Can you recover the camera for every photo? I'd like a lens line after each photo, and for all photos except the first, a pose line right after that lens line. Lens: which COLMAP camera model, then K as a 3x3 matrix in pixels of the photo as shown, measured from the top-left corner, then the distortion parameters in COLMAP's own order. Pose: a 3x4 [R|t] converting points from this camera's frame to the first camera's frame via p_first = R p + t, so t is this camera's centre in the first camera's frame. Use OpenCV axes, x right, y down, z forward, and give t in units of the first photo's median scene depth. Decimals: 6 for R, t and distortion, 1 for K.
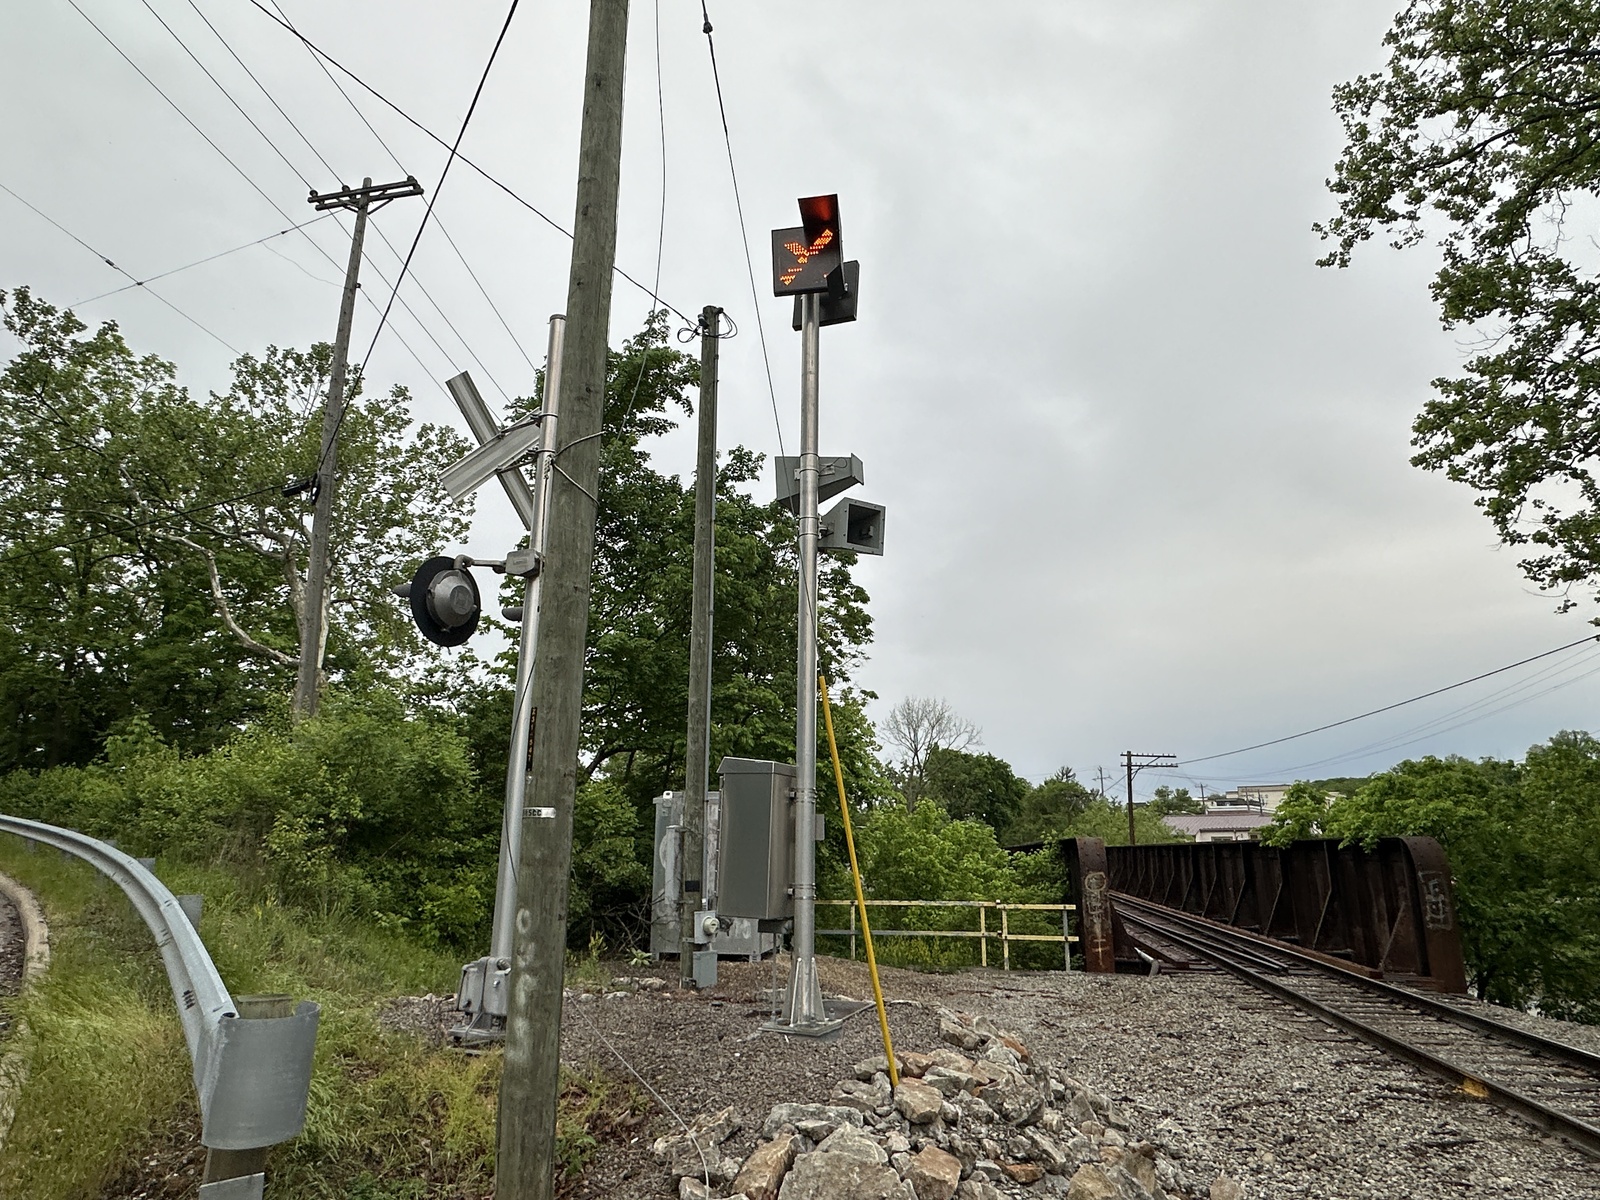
lens RADIAL K [[909.9, 0, 800.0], [0, 909.9, 600.0], [0, 0, 1]] dist [-0.004183, 0.002267]
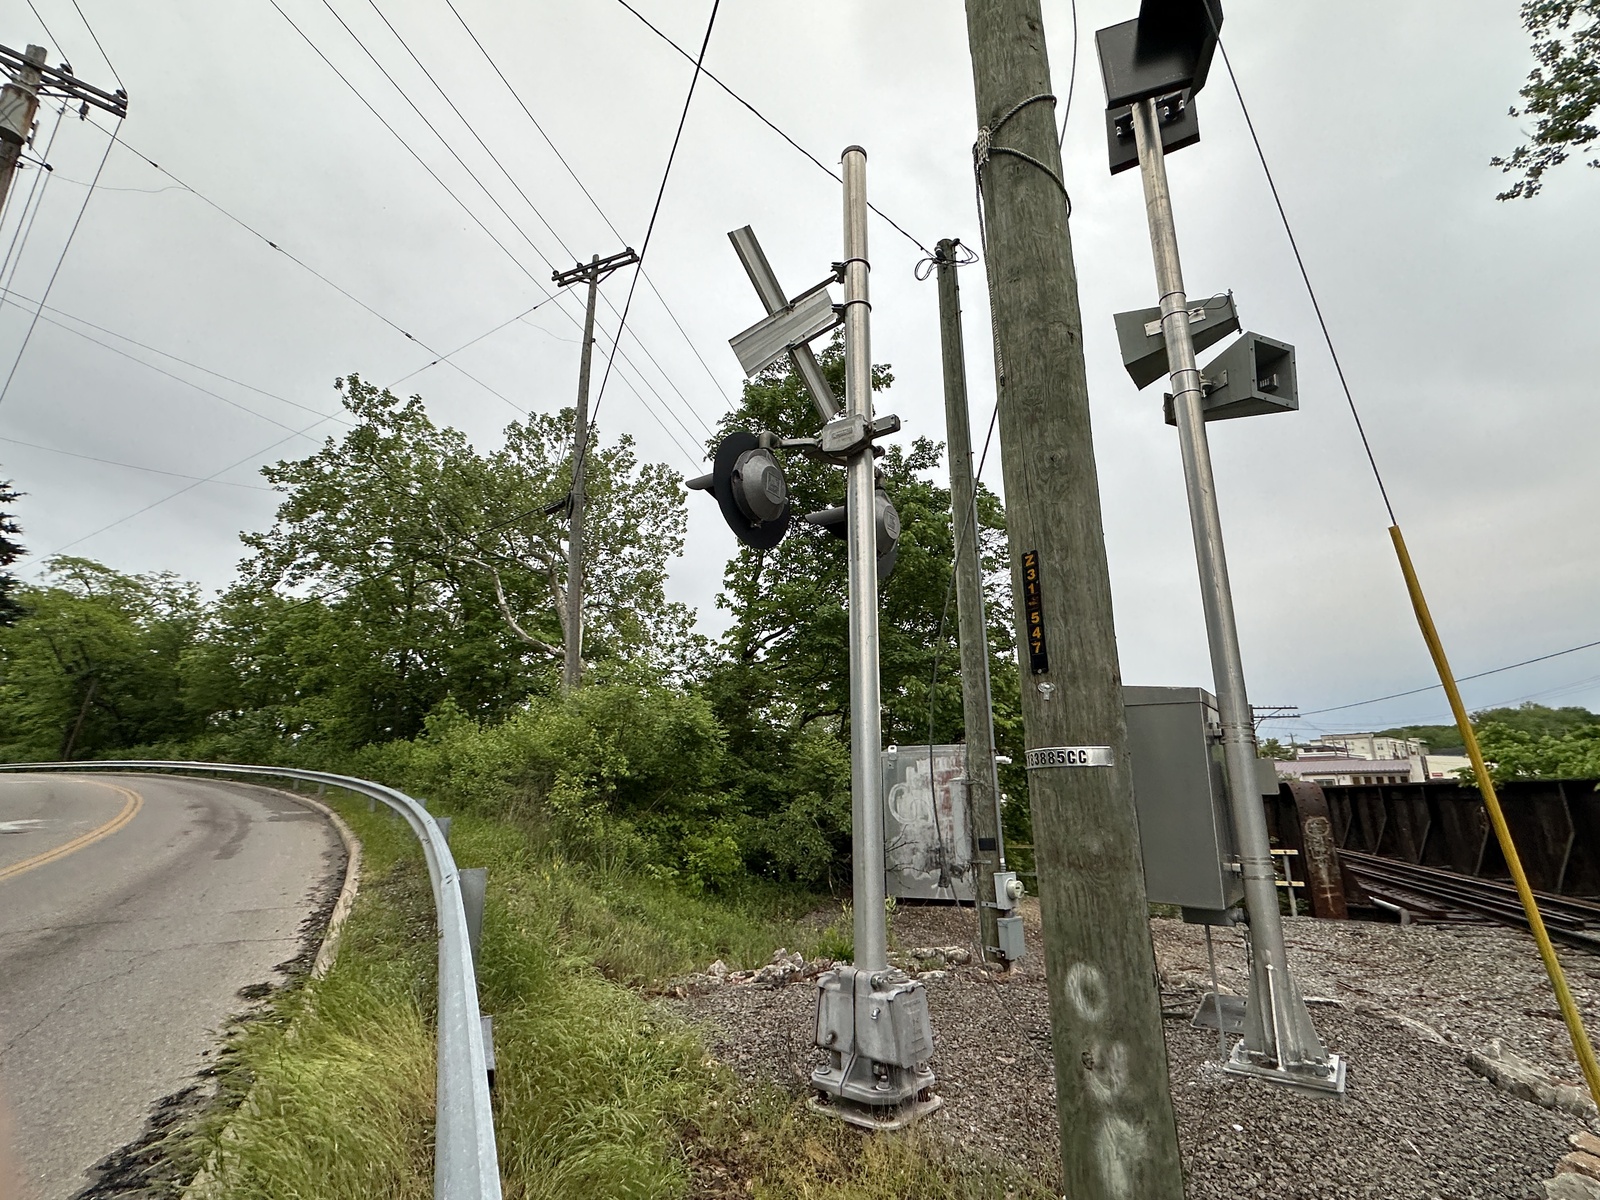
lens RADIAL K [[682.6, 0, 800.0], [0, 682.6, 600.0], [0, 0, 1]] dist [-0.001983, 0.000116]
pose [[0.985018, -0.058994, -0.162048, -0.082220], [0.057276, 0.998242, -0.015257, 0.032938], [0.162663, 0.005747, 0.986665, 0.137350]]
